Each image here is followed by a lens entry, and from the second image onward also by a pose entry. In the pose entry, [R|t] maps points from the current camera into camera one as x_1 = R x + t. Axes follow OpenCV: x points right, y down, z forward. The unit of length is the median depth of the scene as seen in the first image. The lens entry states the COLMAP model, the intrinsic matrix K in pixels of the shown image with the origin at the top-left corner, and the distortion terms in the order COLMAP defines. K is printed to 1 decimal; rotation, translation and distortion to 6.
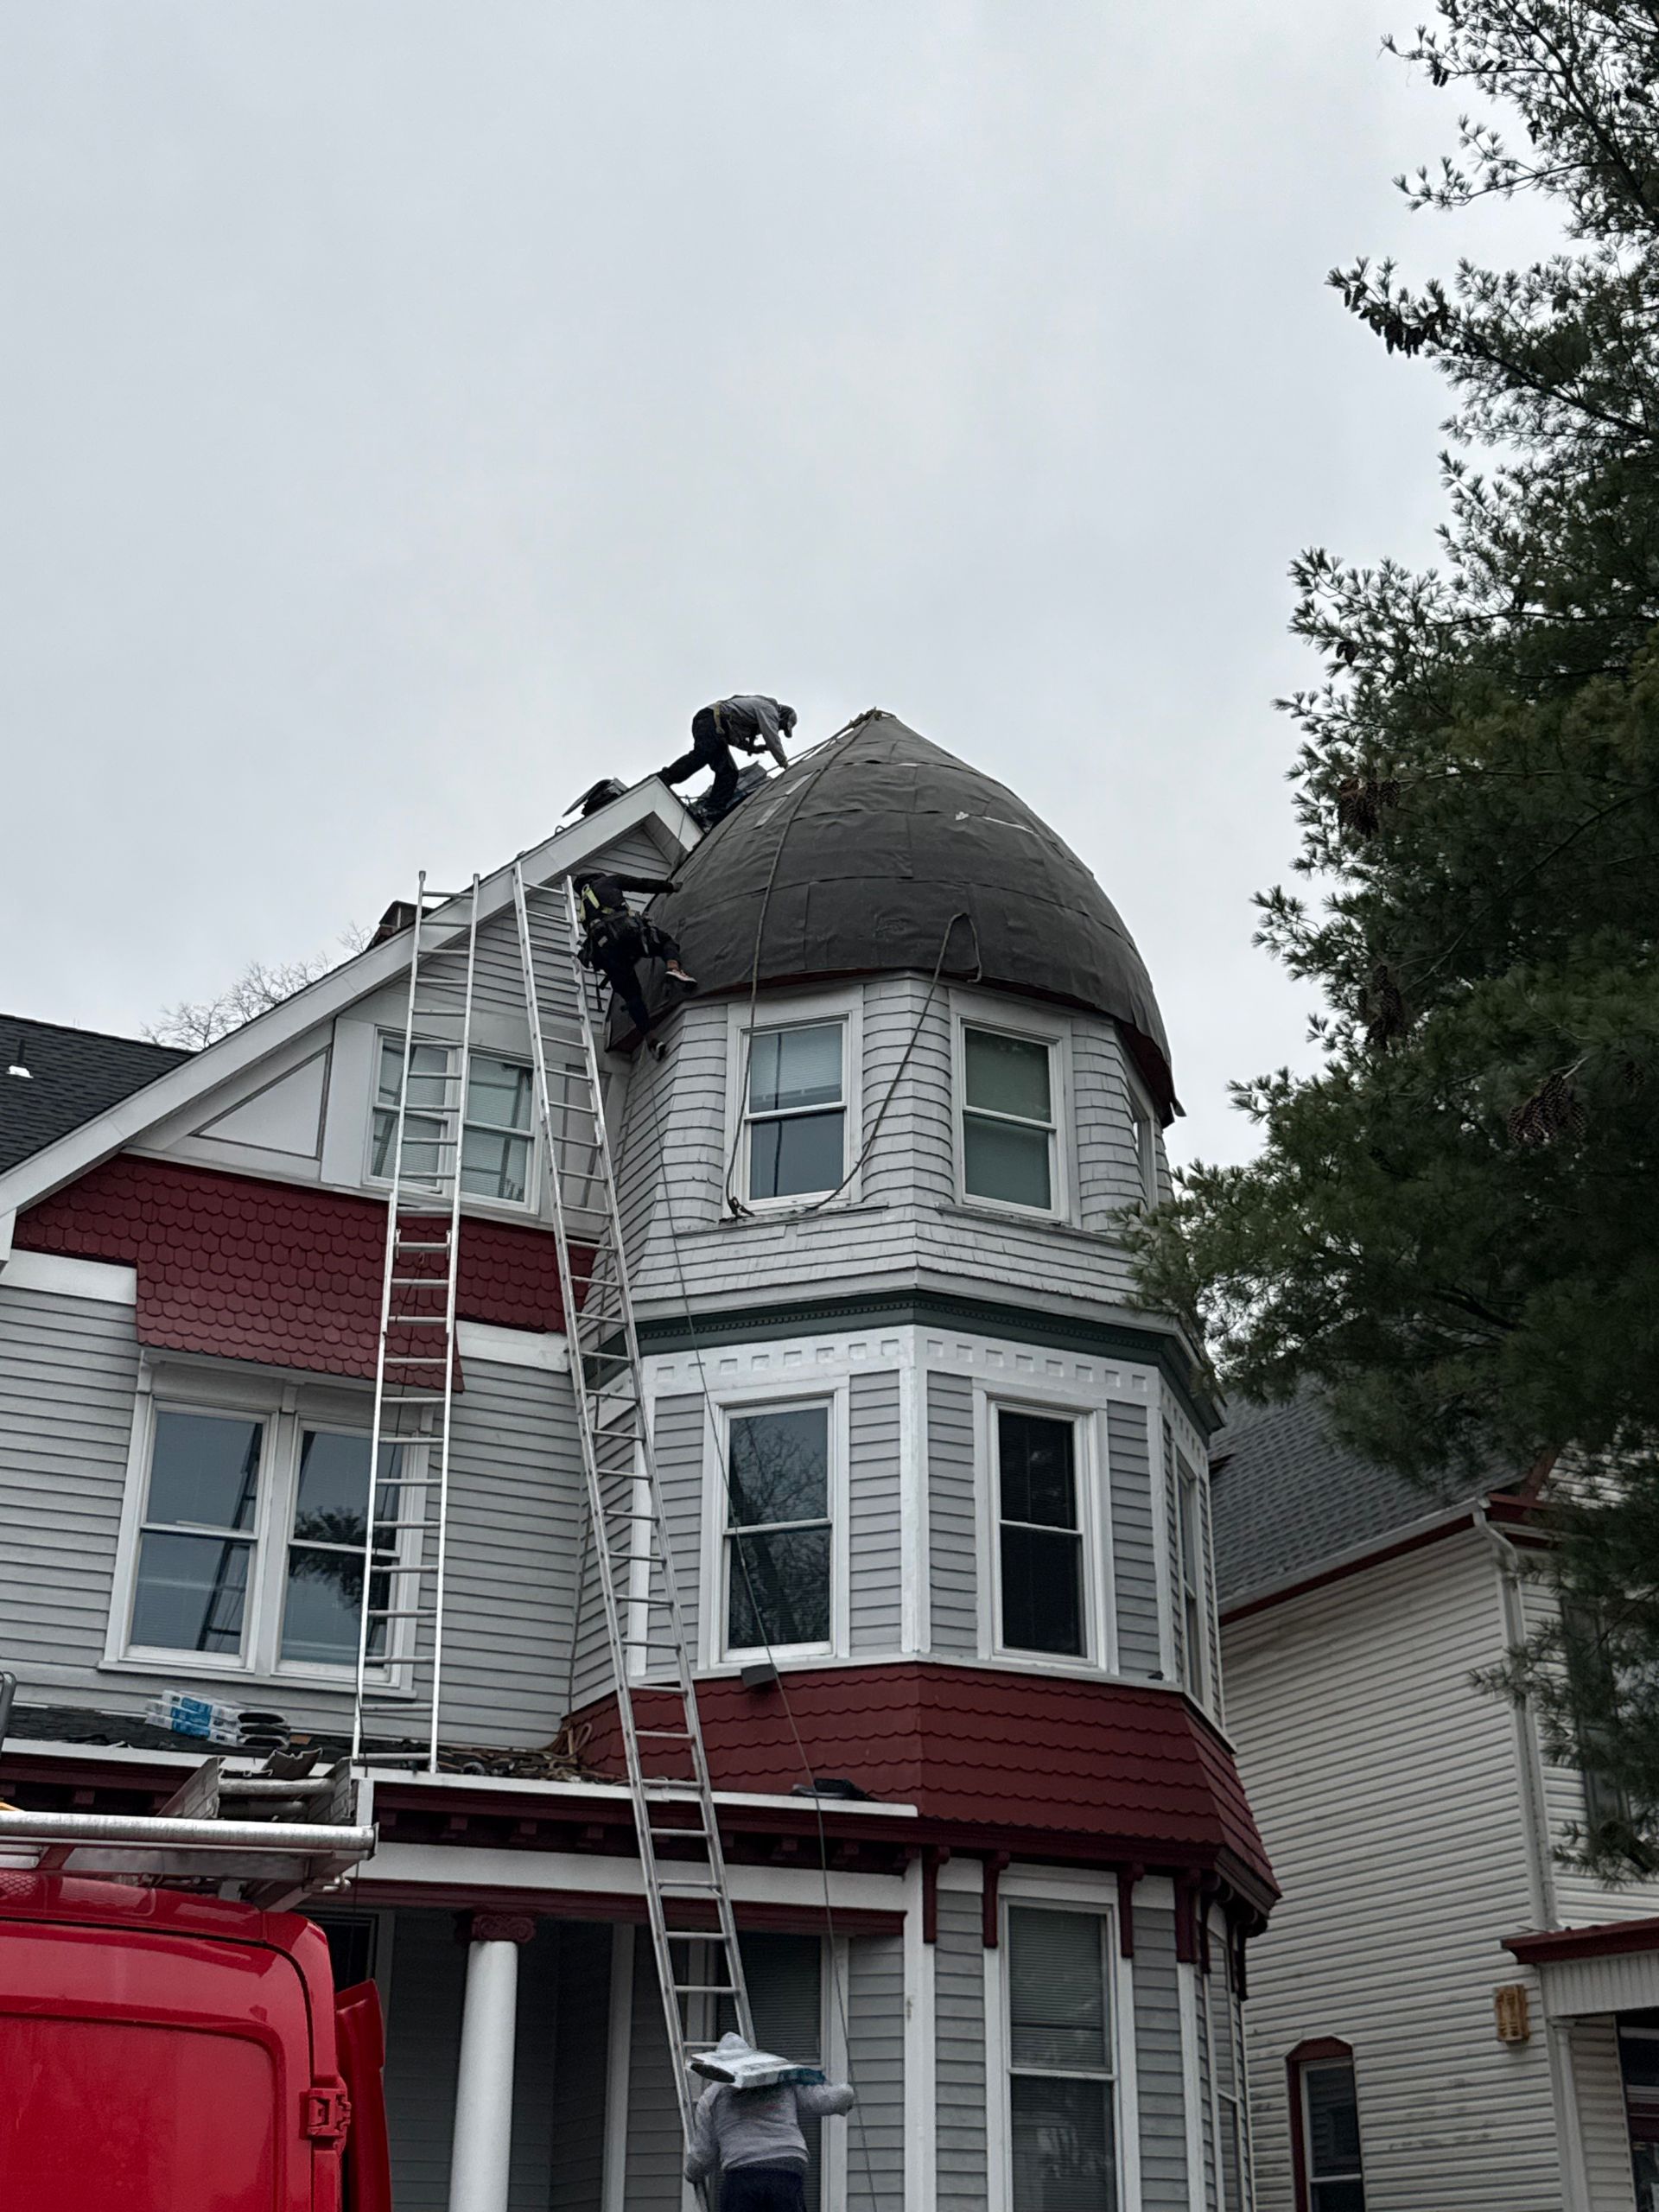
lens RADIAL K [[2613.5, 0, 842.3], [0, 2613.5, 1106.1], [0, 0, 1]] dist [0.140458, -0.382890]
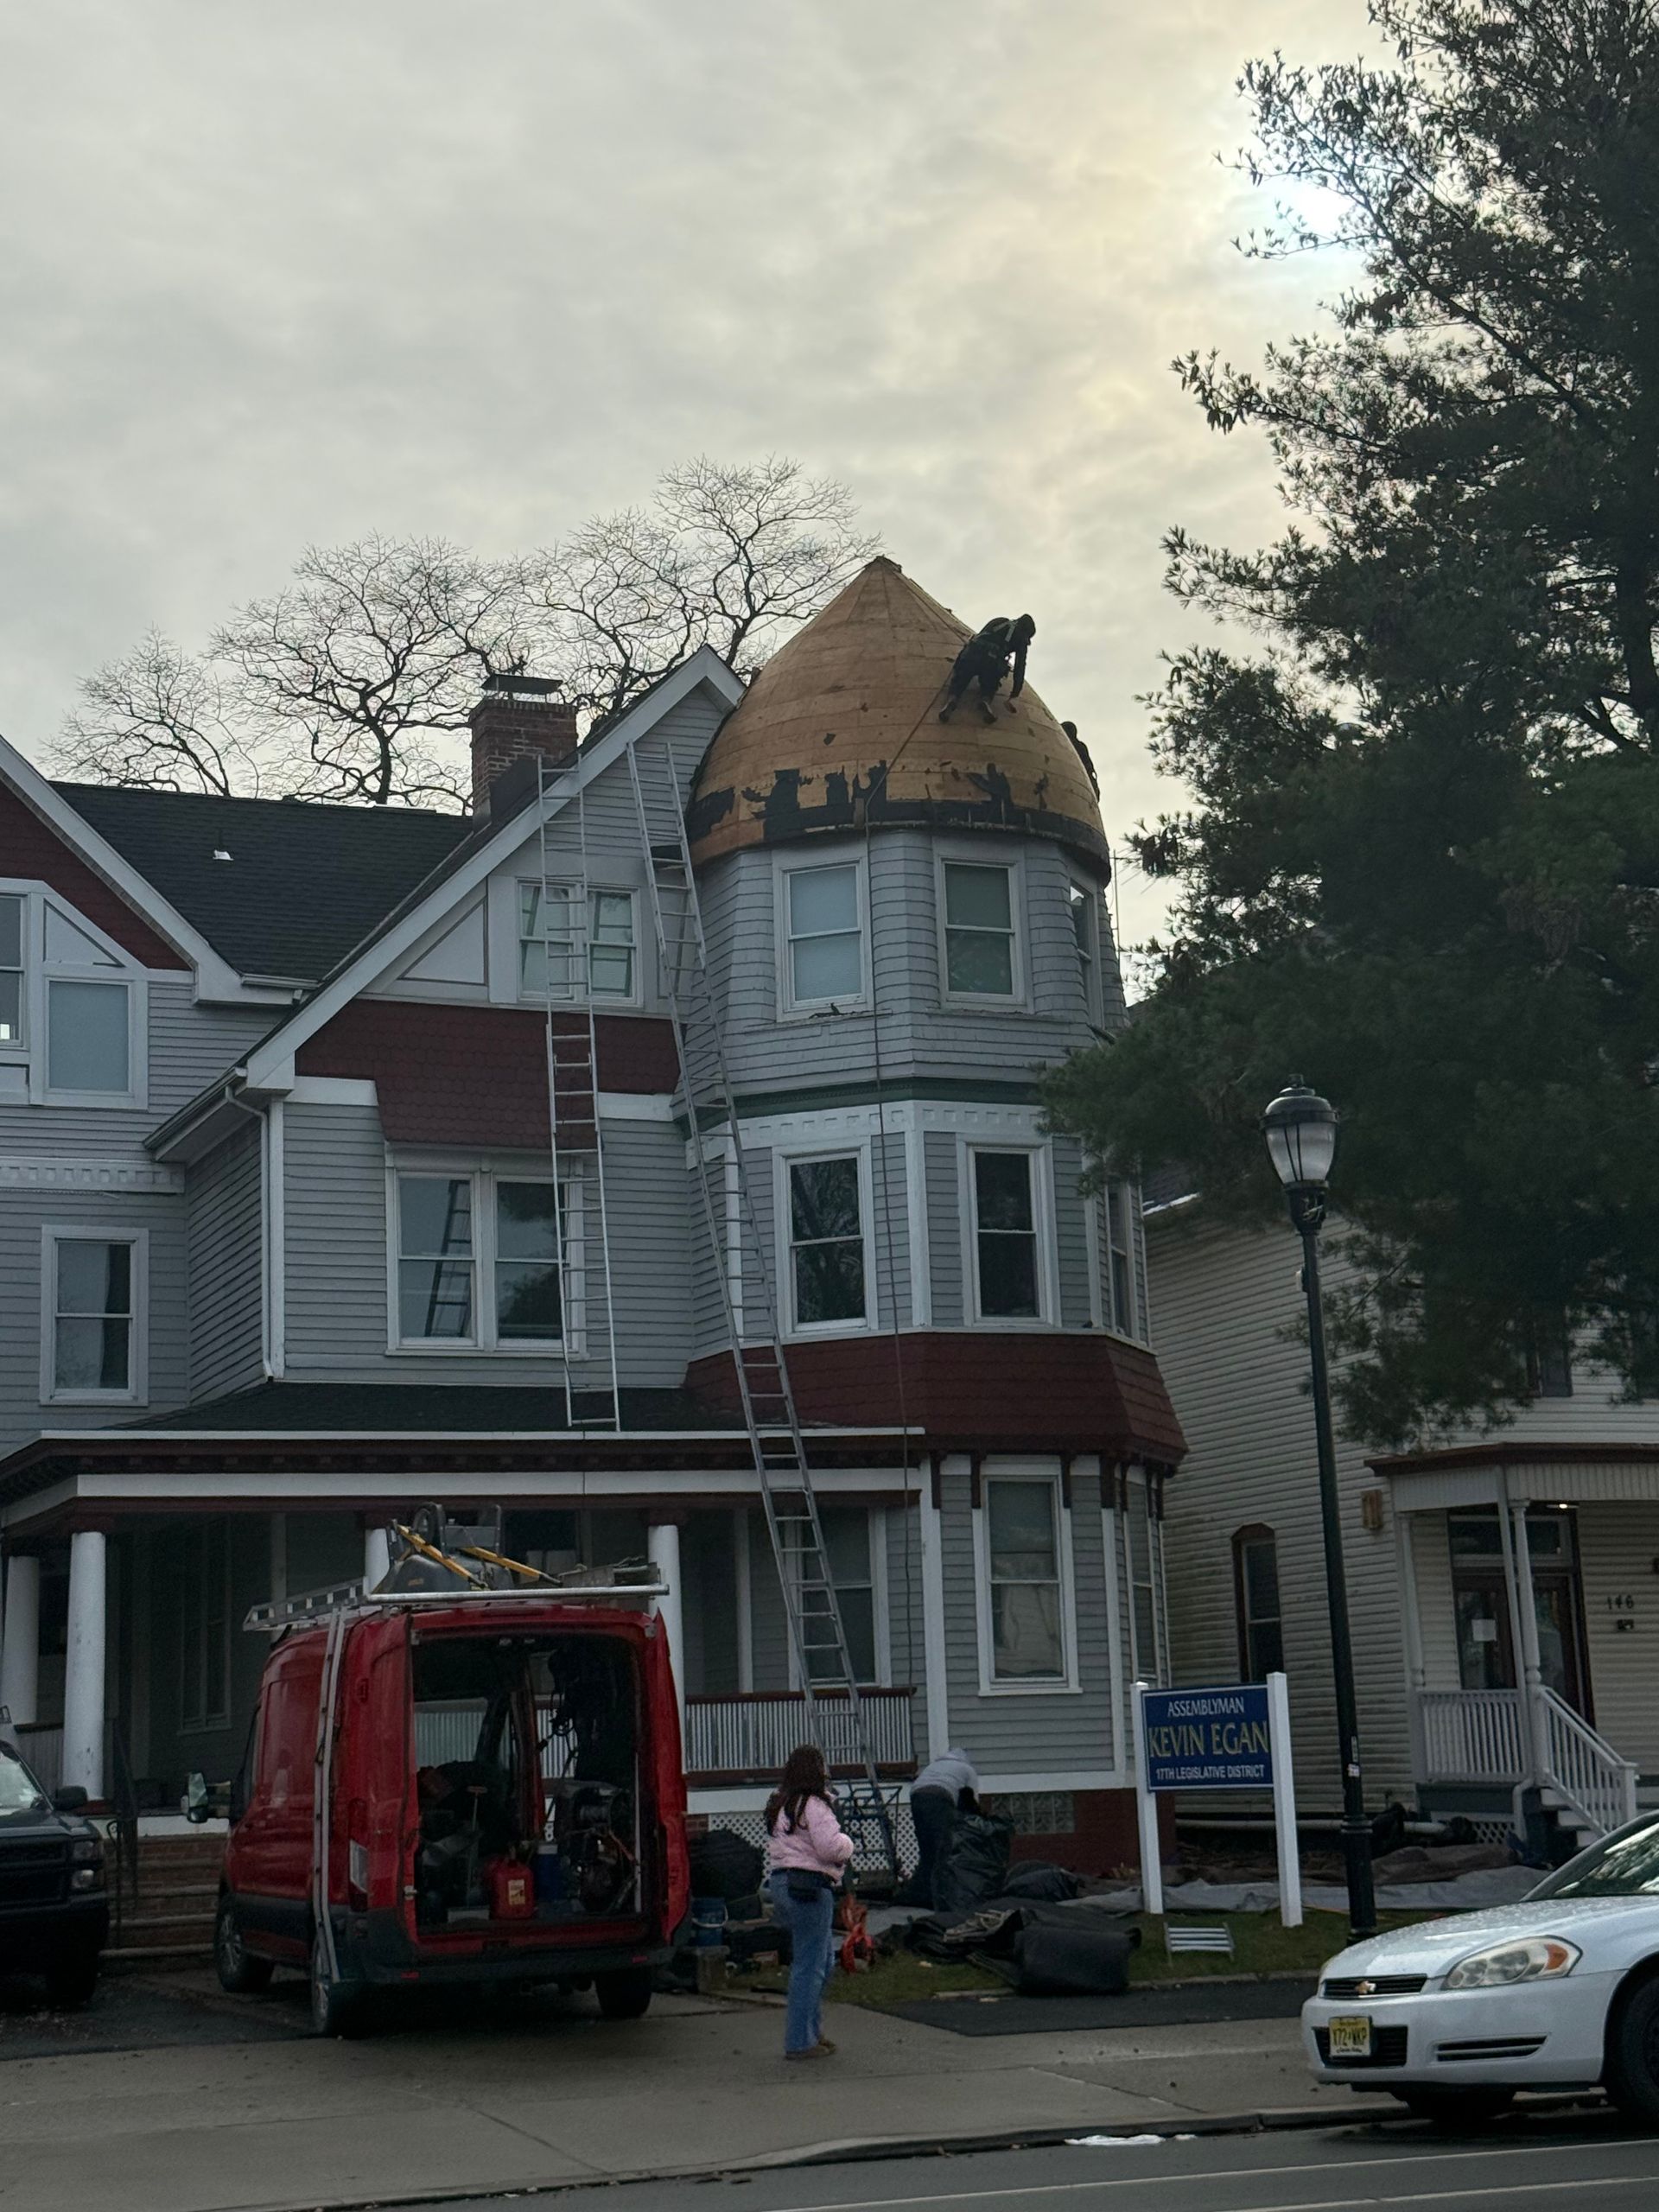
lens RADIAL K [[3266.0, 0, 829.5], [0, 3266.0, 1106.0], [0, 0, 1]] dist [0.022313, -0.001110]
pose [[0.998071, -0.047880, -0.039519, 0.051160], [0.055936, 0.969695, 0.237828, -0.337330], [0.026934, -0.239580, 0.970503, -0.735646]]
